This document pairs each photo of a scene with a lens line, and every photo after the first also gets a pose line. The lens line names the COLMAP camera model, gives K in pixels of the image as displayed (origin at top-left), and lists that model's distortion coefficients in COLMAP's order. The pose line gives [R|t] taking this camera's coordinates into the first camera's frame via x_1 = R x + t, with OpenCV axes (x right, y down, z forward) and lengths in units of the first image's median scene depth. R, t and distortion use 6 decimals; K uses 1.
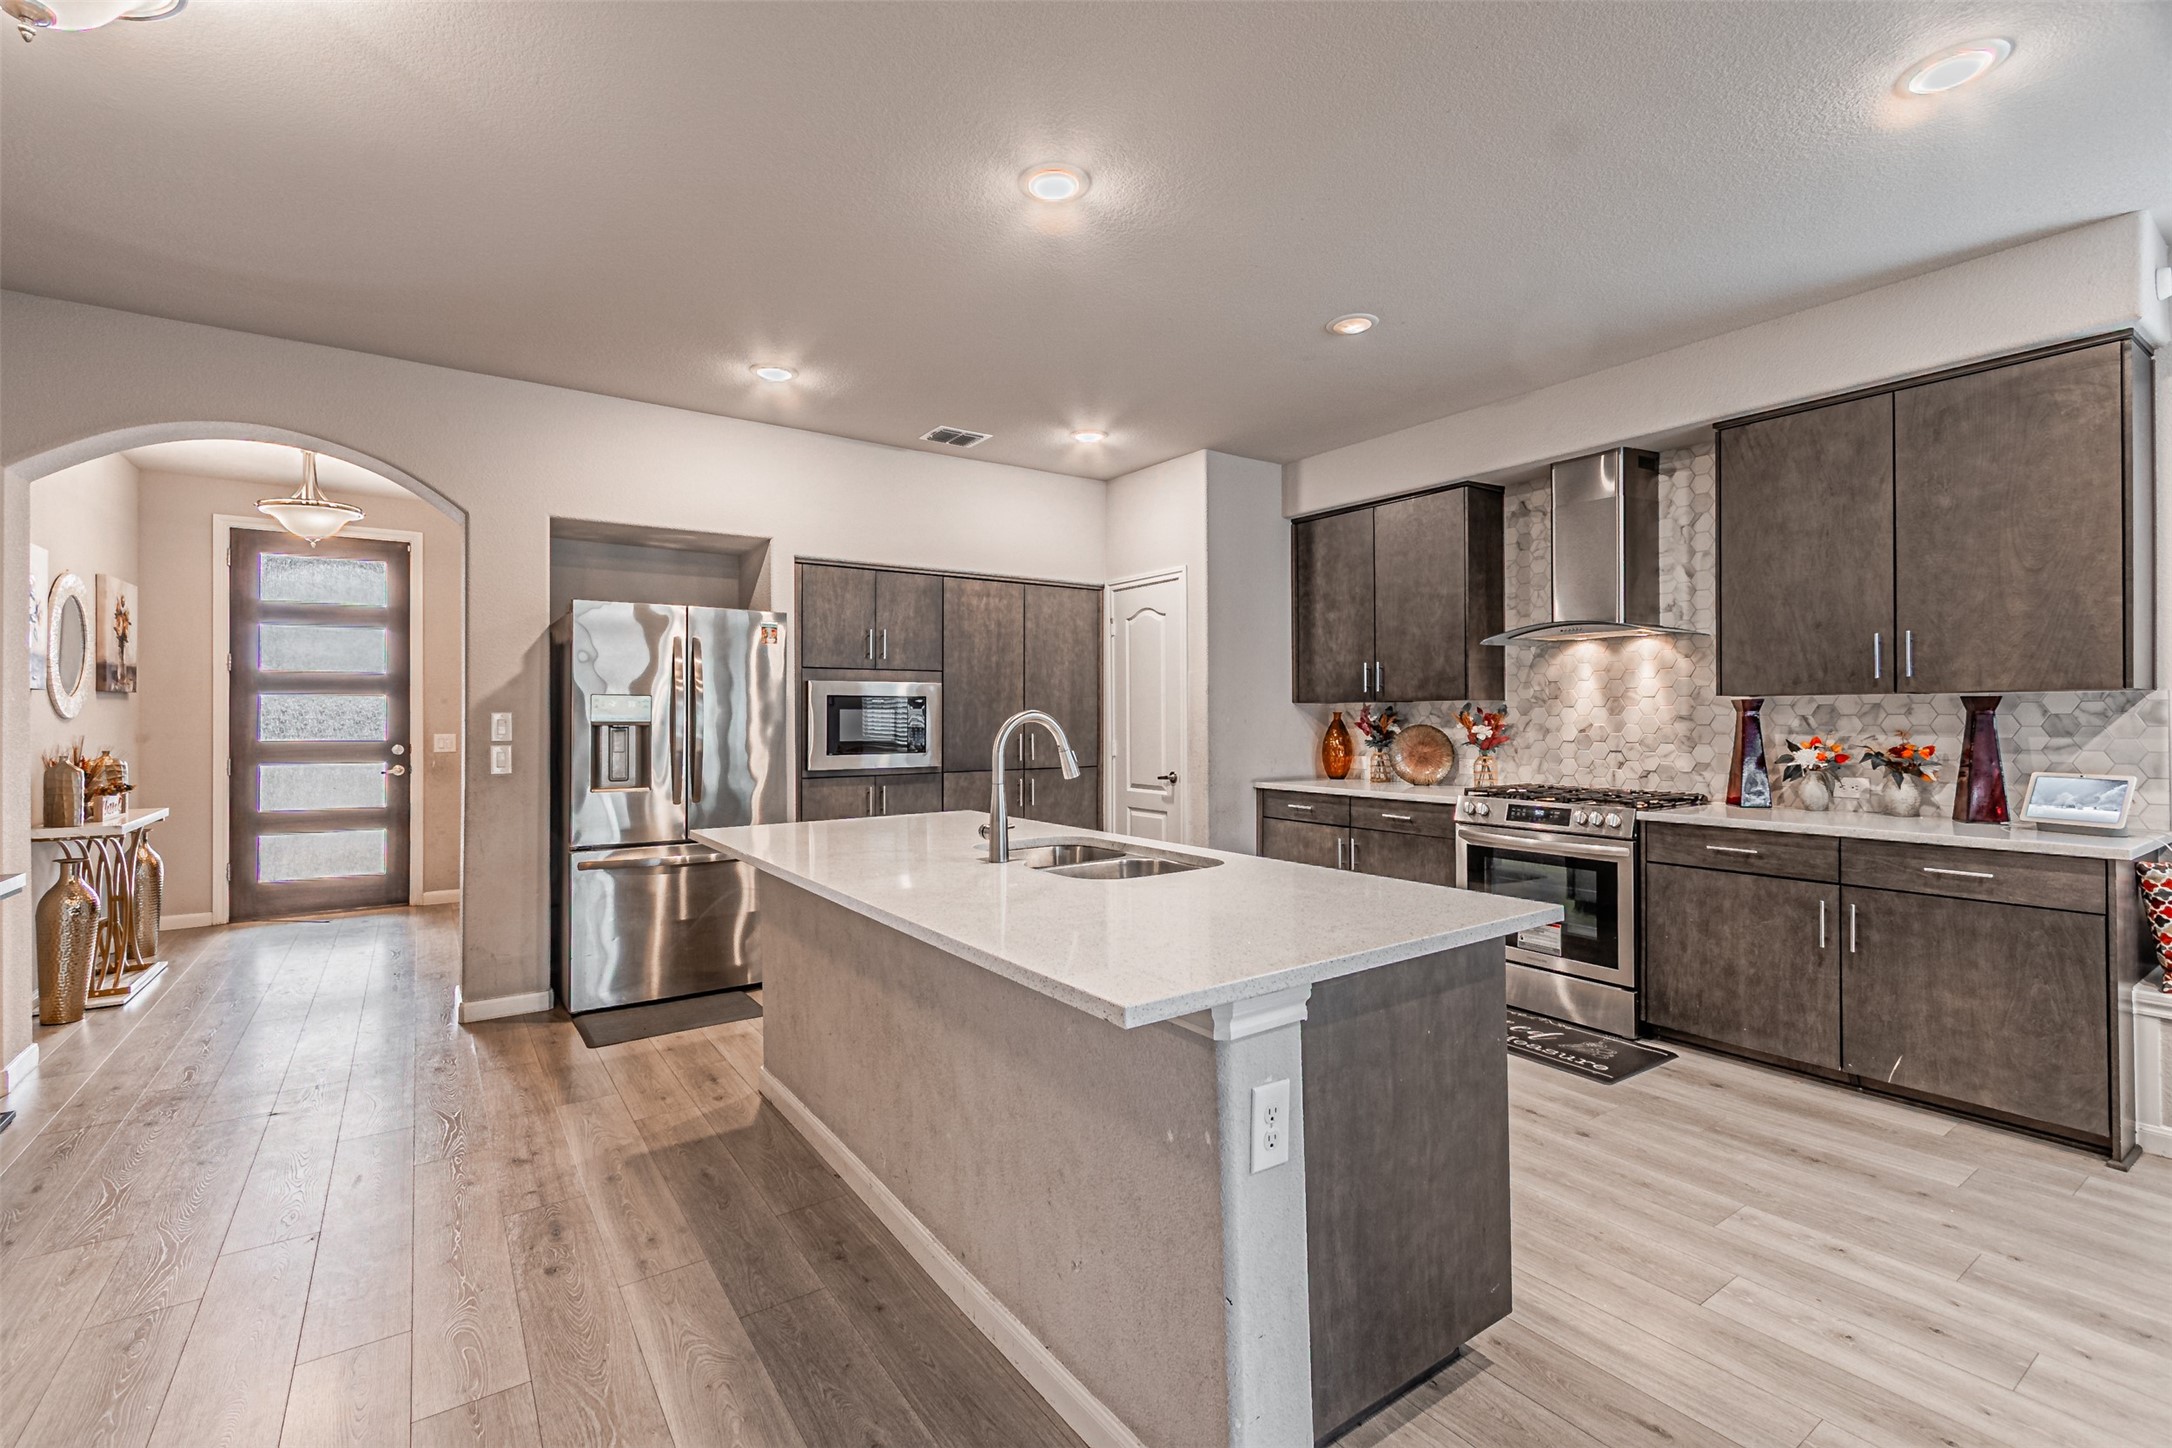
lens RADIAL K [[953.3, 0, 1061.8], [0, 953.3, 708.7], [0, 0, 1]] dist [0.002780, -0.001072]
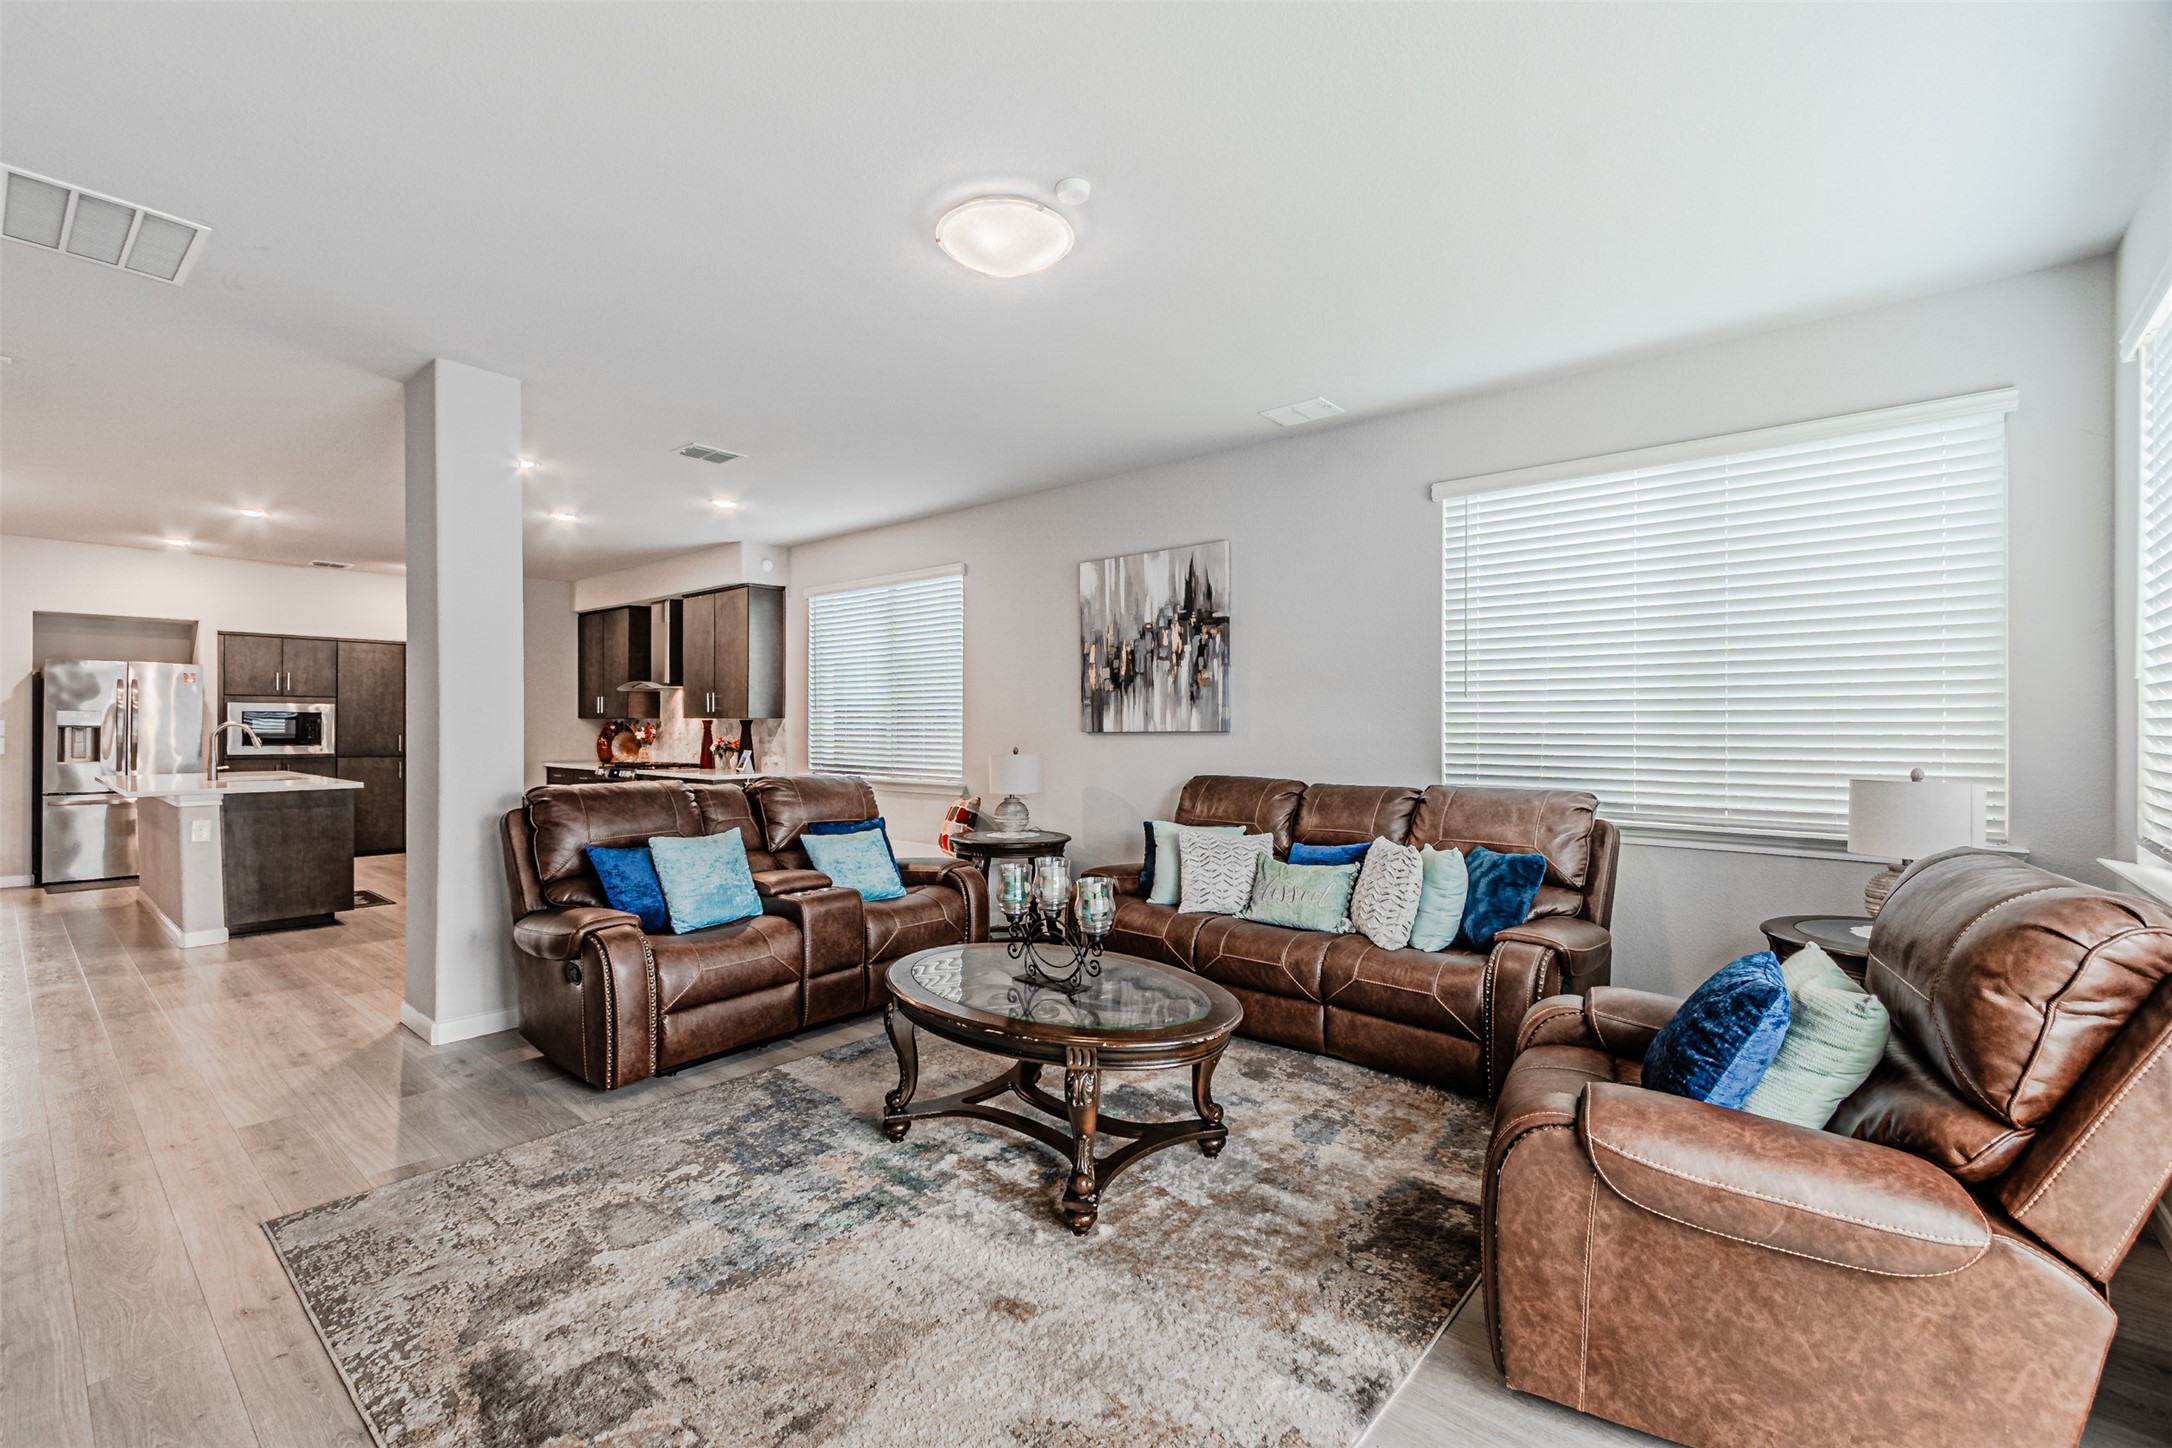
lens RADIAL K [[953.3, 0, 1072.9], [0, 953.3, 720.6], [0, 0, 1]] dist [0.002780, -0.001072]
pose [[0.966784, 0.010561, 0.255376, 0.852497], [-0.010775, 0.999942, -0.000561, -0.013687], [-0.255367, -0.002210, 0.966842, -1.170282]]
